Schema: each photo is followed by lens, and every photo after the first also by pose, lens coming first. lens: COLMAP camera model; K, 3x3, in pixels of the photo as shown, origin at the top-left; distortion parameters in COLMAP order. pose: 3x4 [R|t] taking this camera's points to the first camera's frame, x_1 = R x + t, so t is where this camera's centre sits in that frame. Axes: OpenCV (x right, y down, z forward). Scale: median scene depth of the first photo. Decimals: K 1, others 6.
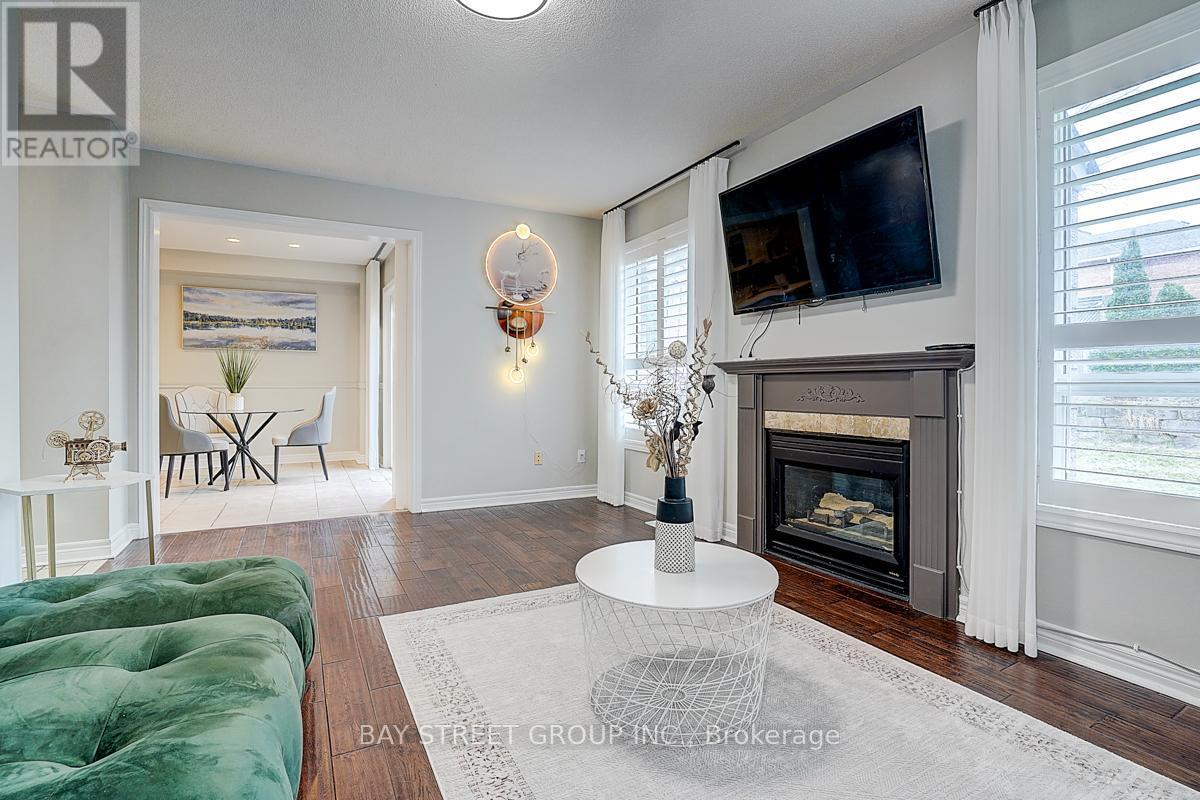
lens RADIAL K [[583.2, 0, 602.8], [0, 583.2, 378.6], [0, 0, 1]] dist [-0.013832, 0.000130]
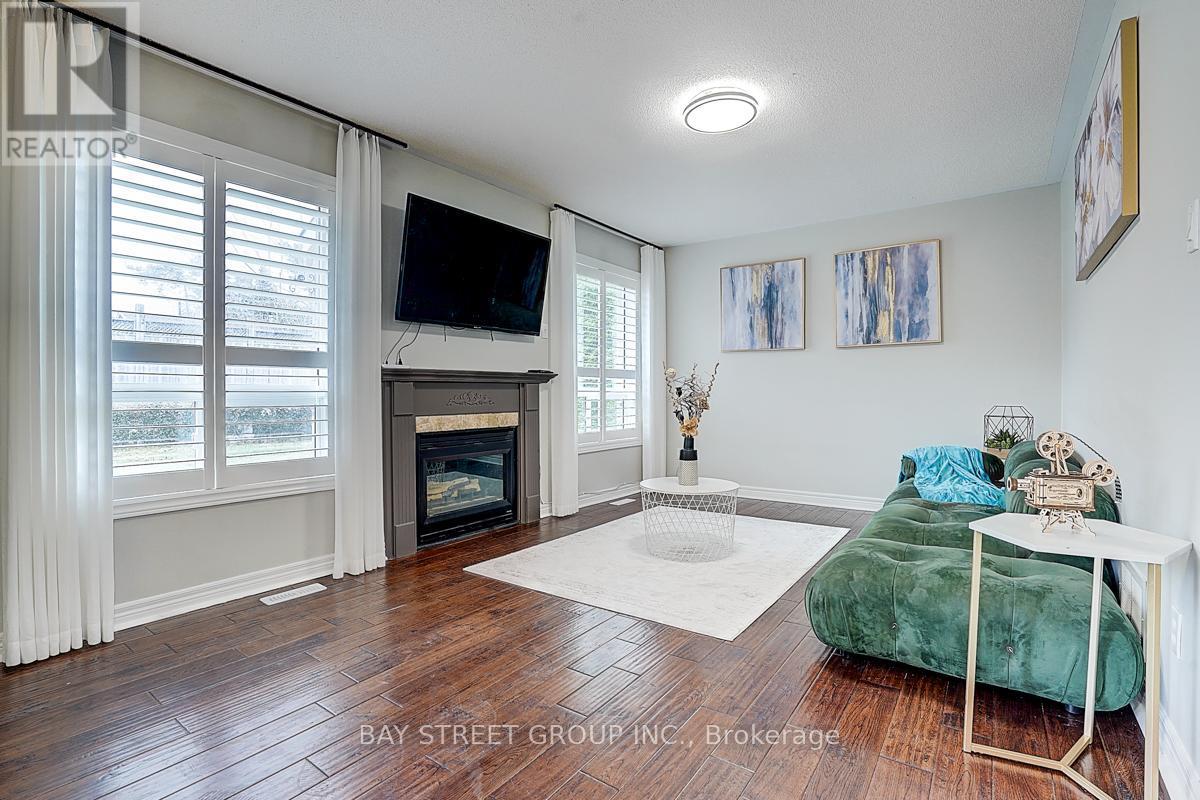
lens RADIAL K [[570.1, 0, 602.9], [0, 570.1, 398.6], [0, 0, 1]] dist [-0.029563, 0.000048]
pose [[-0.453064, -0.001595, 0.891476, -0.981857], [-0.001034, 0.999999, 0.001263, 0.025541], [-0.891477, -0.000350, -0.453065, 1.445065]]
